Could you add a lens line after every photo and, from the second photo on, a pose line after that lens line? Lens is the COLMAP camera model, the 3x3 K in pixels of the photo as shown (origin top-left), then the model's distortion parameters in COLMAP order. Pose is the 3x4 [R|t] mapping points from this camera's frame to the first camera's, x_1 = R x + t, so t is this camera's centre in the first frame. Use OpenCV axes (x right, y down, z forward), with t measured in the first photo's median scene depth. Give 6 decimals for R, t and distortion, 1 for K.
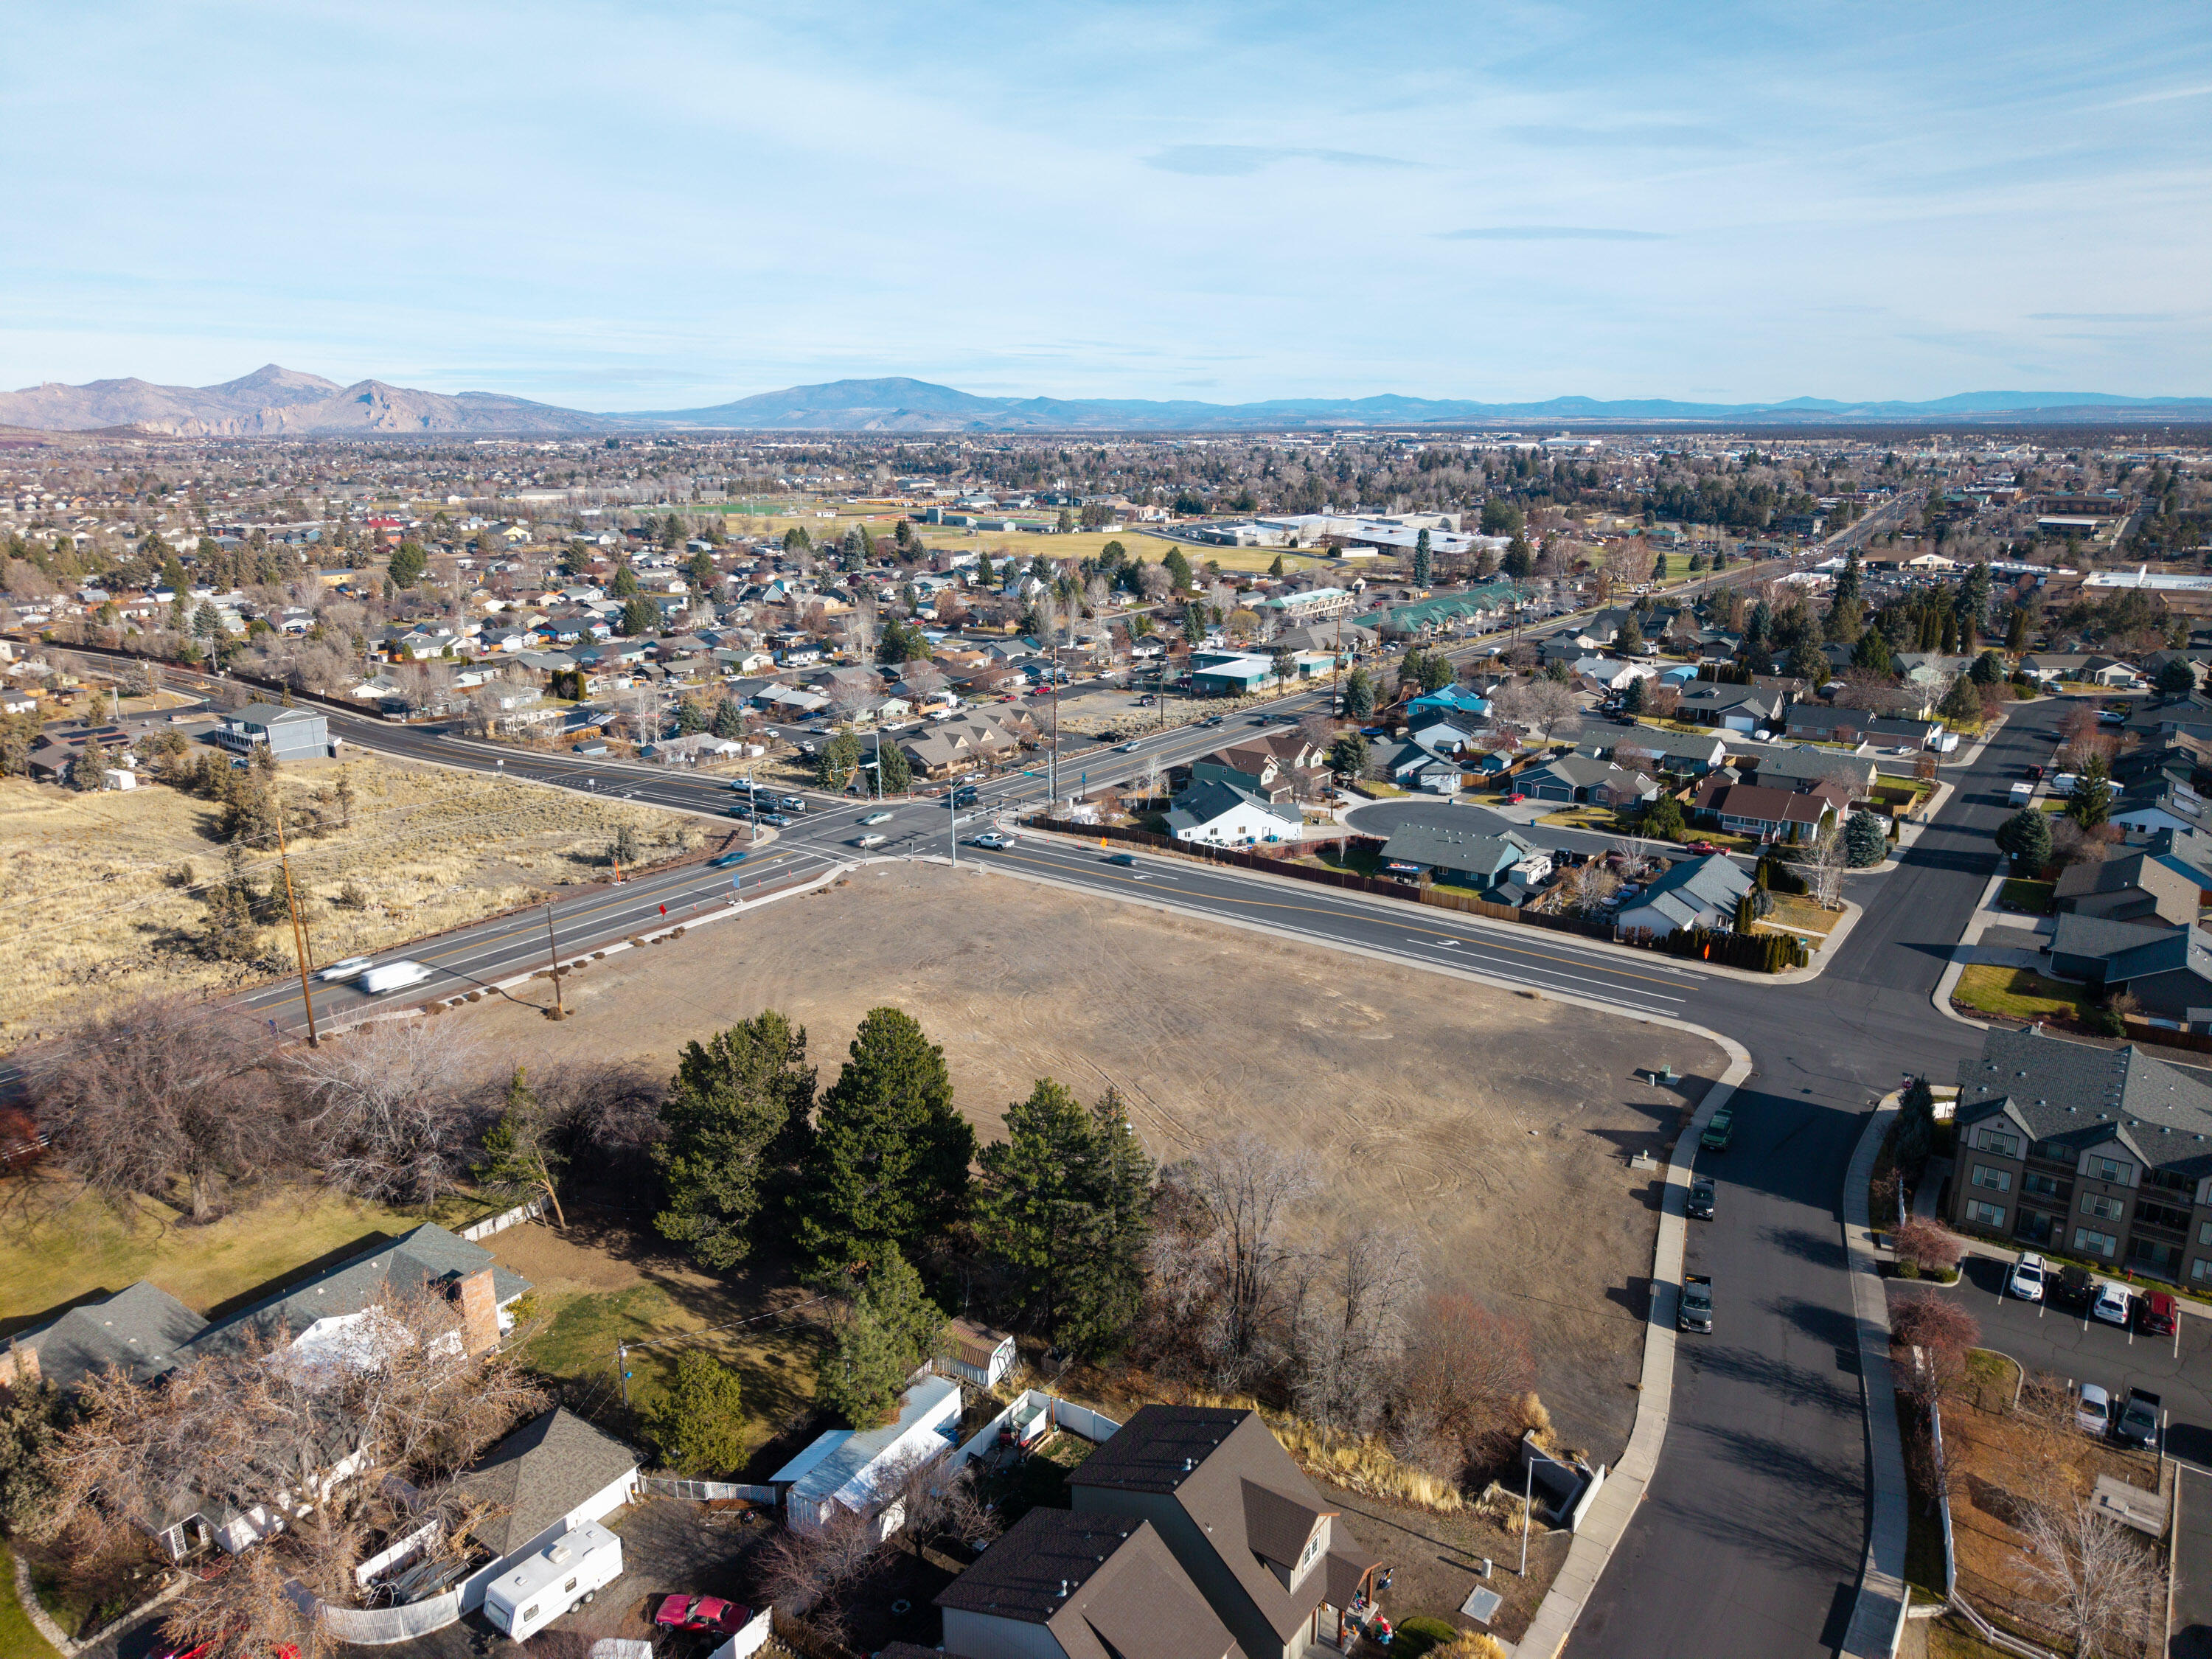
lens RADIAL K [[1474.0, 0, 1107.8], [0, 1474.0, 825.7], [0, 0, 1]] dist [0.040056, -0.041775]
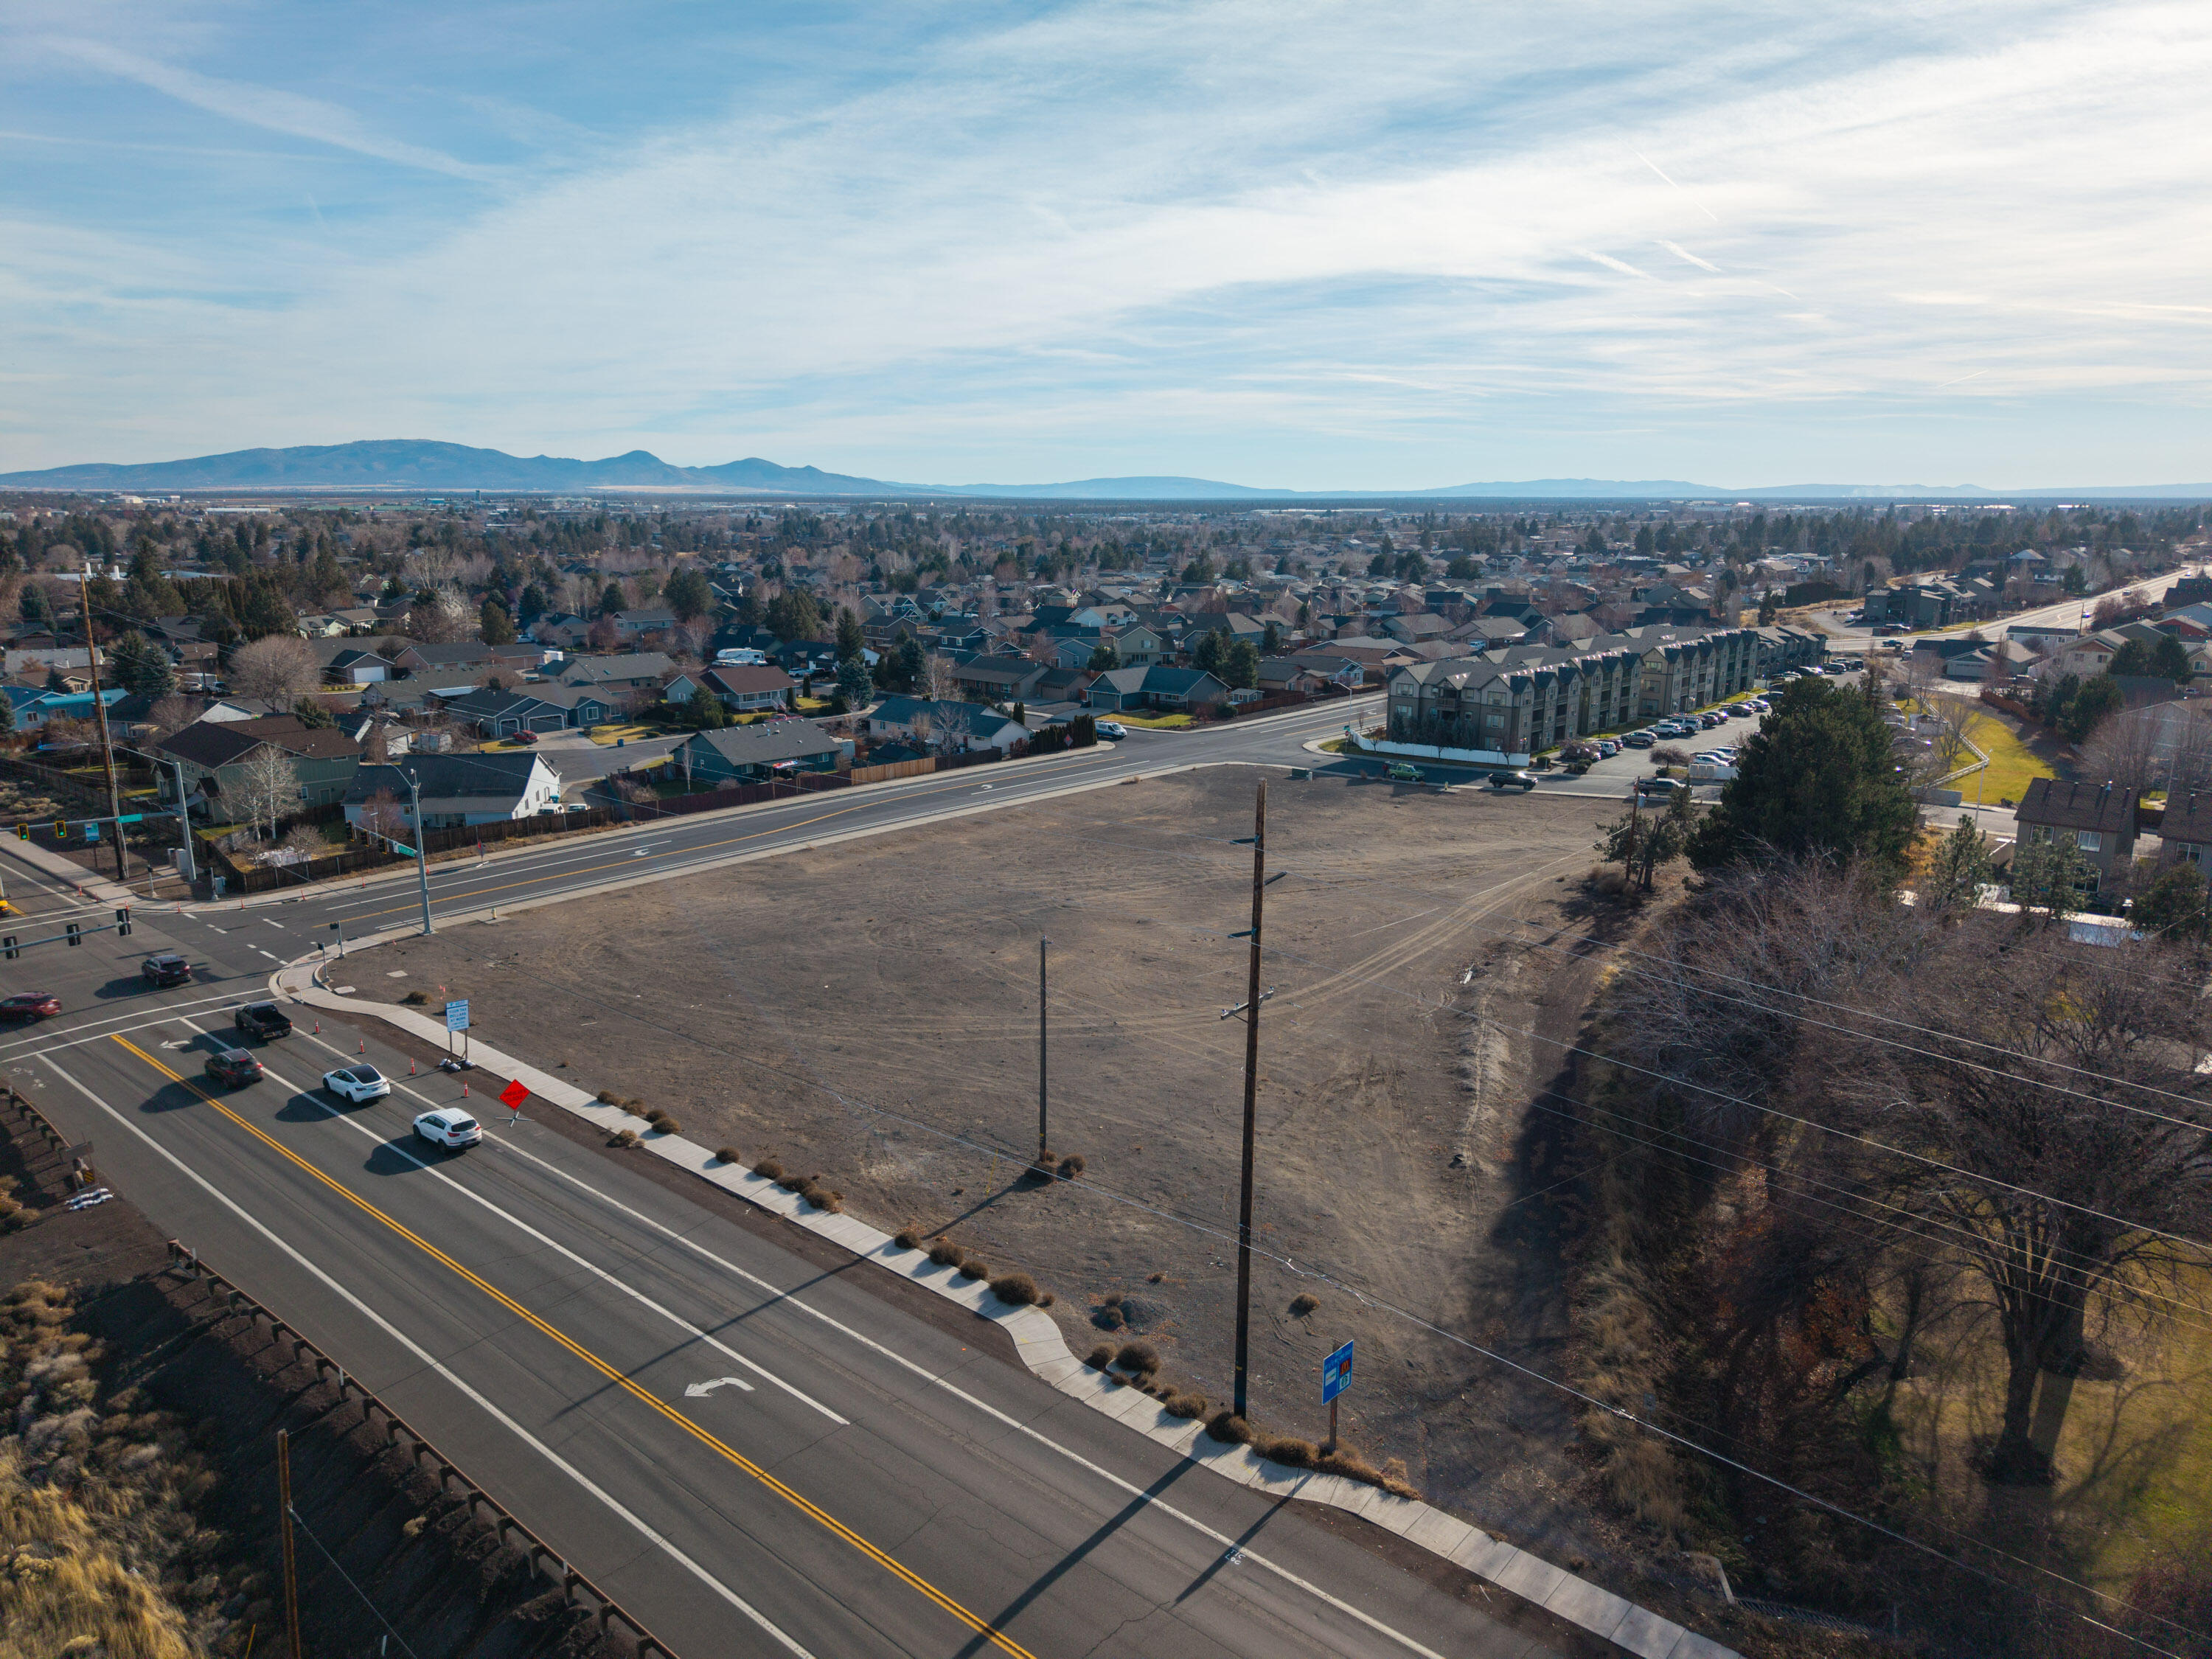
lens RADIAL K [[1468.9, 0, 1107.6], [0, 1468.9, 850.6], [0, 0, 1]] dist [0.036624, -0.035893]
pose [[0.086858, -0.227192, 0.969969, -0.634226], [0.256594, 0.945900, 0.198577, -0.047192], [-0.962608, 0.231640, 0.140456, 0.702093]]
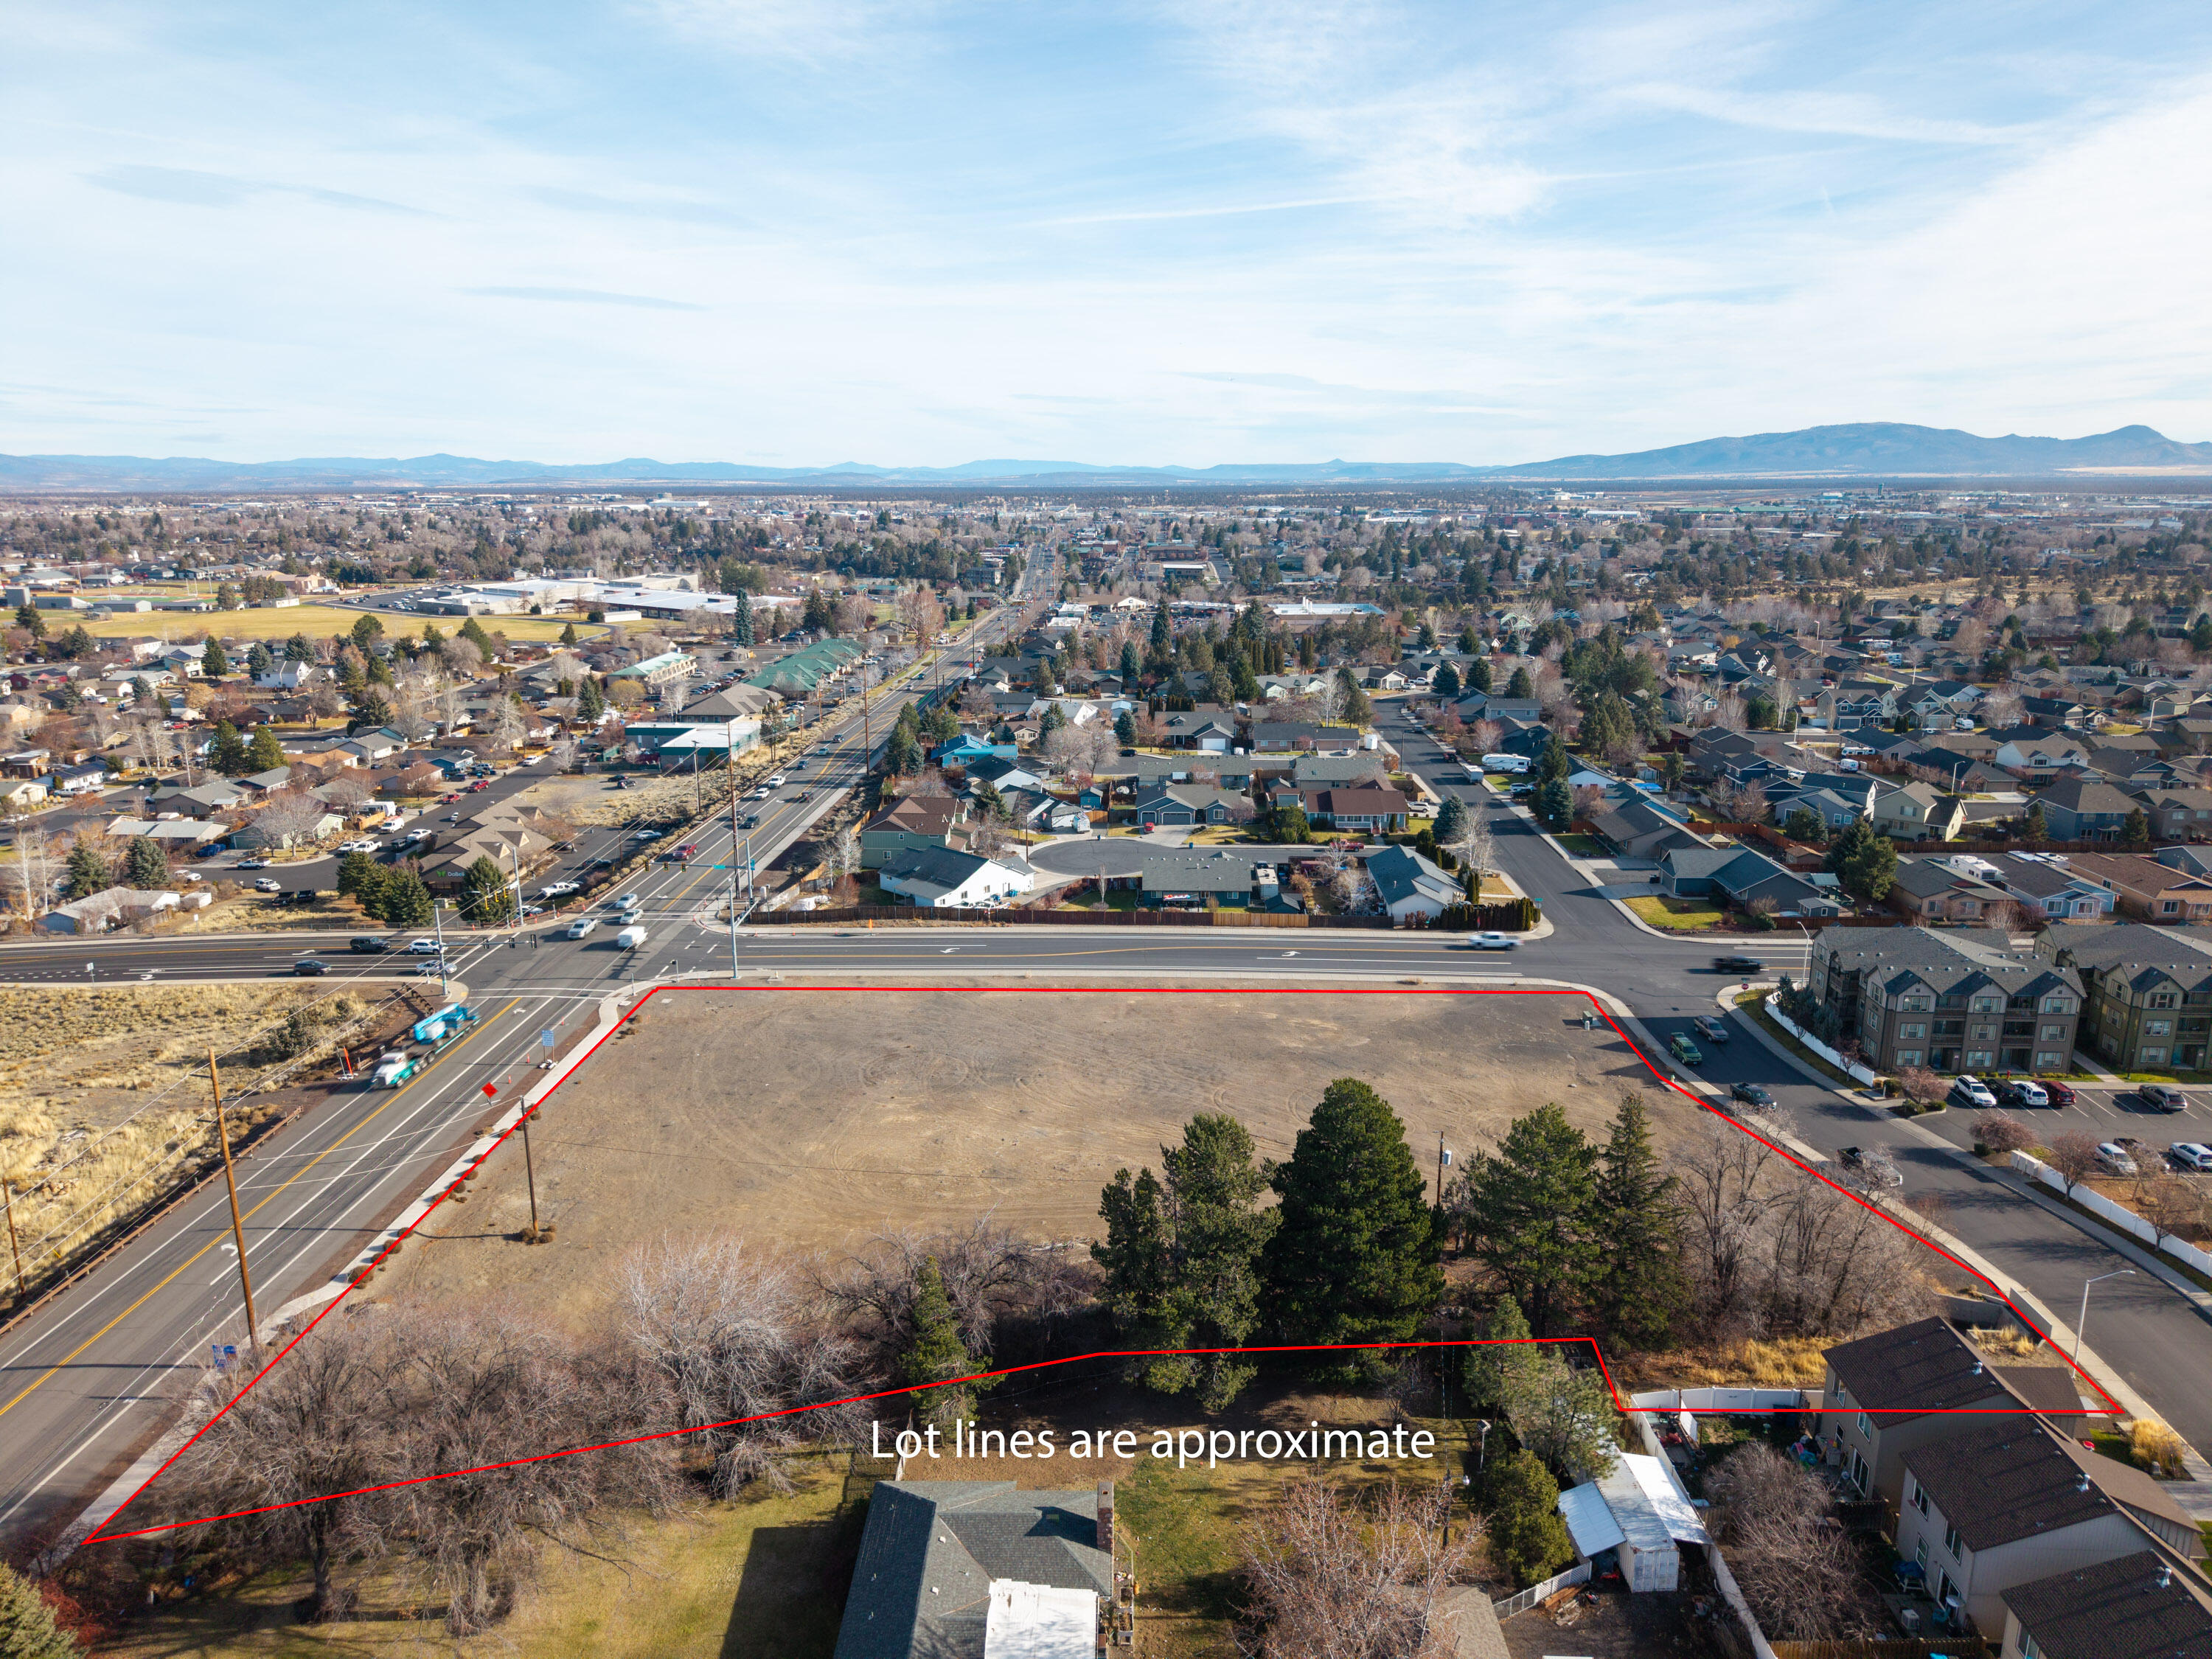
lens RADIAL K [[1481.5, 0, 1108.2], [0, 1481.5, 821.0], [0, 0, 1]] dist [0.019303, -0.013390]
pose [[0.829815, -0.124241, 0.544033, -0.407796], [0.147177, 0.989109, 0.001393, -0.034947], [-0.538281, 0.078913, 0.839063, 0.132753]]
